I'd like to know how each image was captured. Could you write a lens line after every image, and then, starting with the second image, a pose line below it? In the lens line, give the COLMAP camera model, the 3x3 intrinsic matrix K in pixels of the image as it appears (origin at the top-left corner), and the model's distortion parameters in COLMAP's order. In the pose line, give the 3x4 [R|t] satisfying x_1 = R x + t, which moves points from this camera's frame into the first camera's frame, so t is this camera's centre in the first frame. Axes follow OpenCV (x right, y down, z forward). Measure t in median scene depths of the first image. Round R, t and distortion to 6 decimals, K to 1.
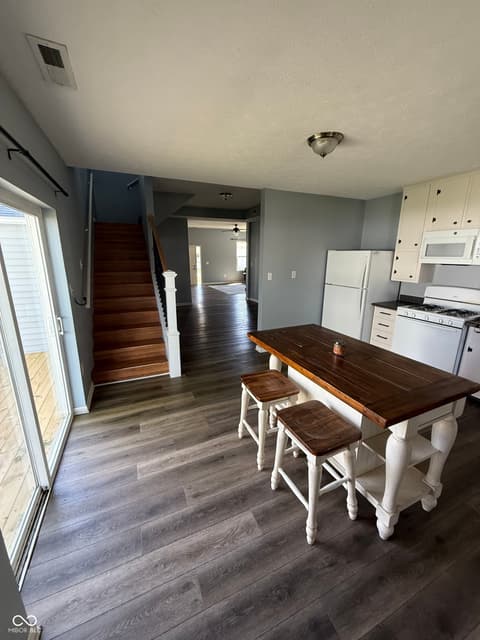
lens RADIAL K [[253.8, 0, 240.8], [0, 253.8, 318.2], [0, 0, 1]] dist [0.000820, 0.000117]
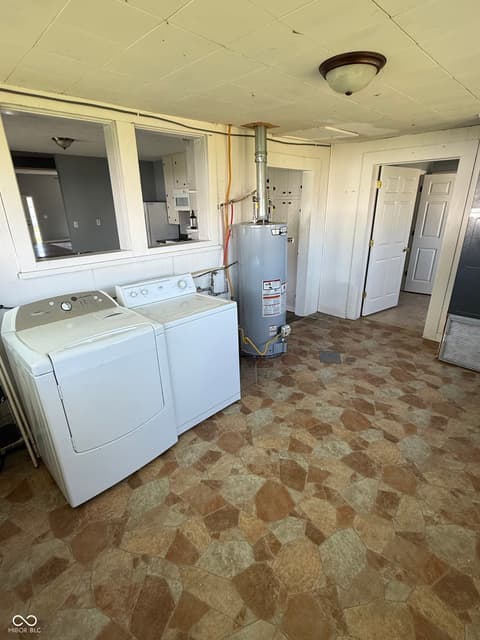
lens RADIAL K [[312.4, 0, 240.0], [0, 312.4, 320.0], [0, 0, 1]] dist [0.000397, 0.000047]
pose [[0.935122, -0.142022, 0.324616, 0.328363], [0.104165, 0.985861, 0.131253, 0.201136], [-0.338667, -0.088924, 0.936695, -0.848767]]
